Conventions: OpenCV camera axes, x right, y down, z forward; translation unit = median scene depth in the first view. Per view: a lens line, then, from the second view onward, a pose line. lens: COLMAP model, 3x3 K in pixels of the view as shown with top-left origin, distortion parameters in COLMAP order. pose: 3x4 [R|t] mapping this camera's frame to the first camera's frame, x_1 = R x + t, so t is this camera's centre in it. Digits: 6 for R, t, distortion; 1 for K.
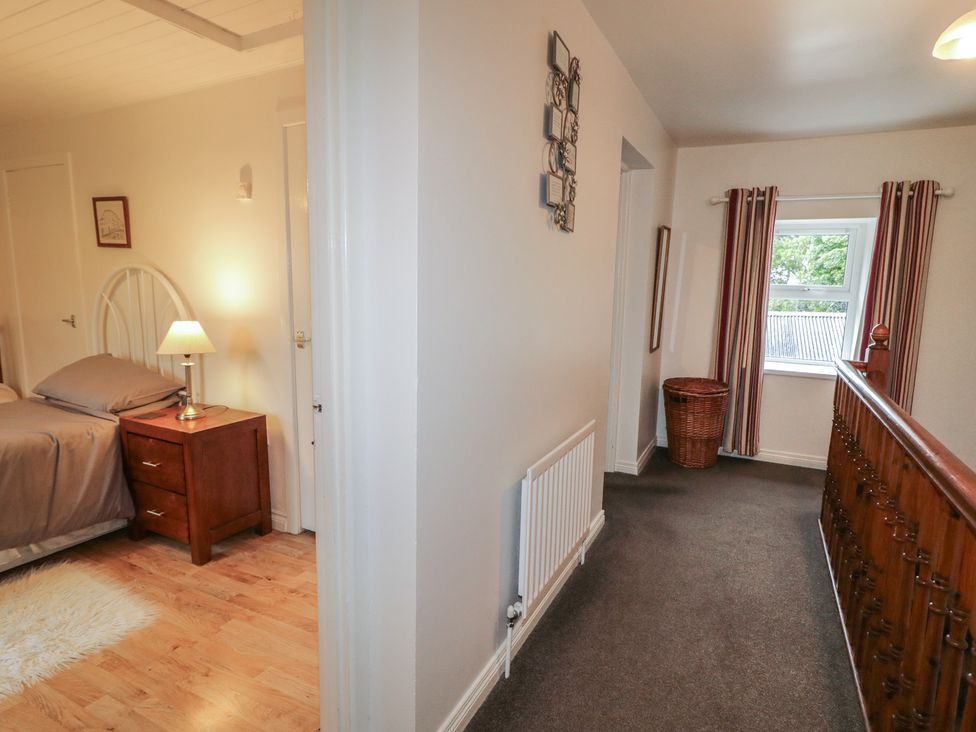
lens RADIAL K [[538.8, 0, 510.9], [0, 538.8, 358.7], [0, 0, 1]] dist [-0.004088, 0.001299]
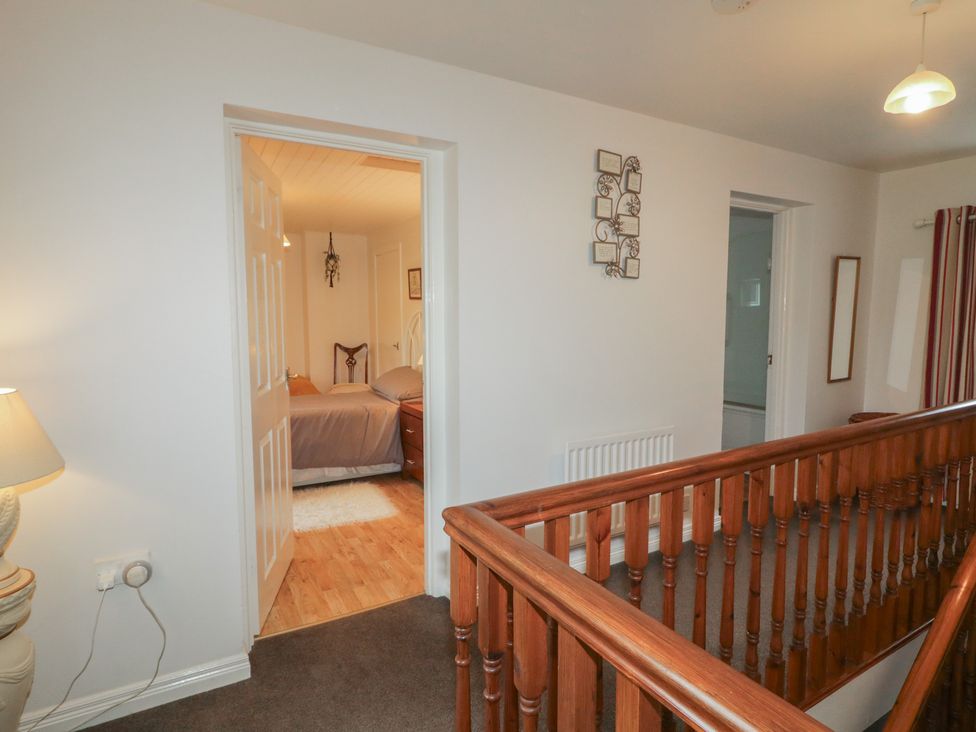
lens RADIAL K [[538.8, 0, 508.7], [0, 538.8, 356.8], [0, 0, 1]] dist [-0.004088, 0.001299]
pose [[0.840926, 0.018705, -0.540826, 0.493384], [-0.056630, 0.996957, -0.053573, 0.043651], [0.538179, 0.075678, 0.839426, -0.245162]]
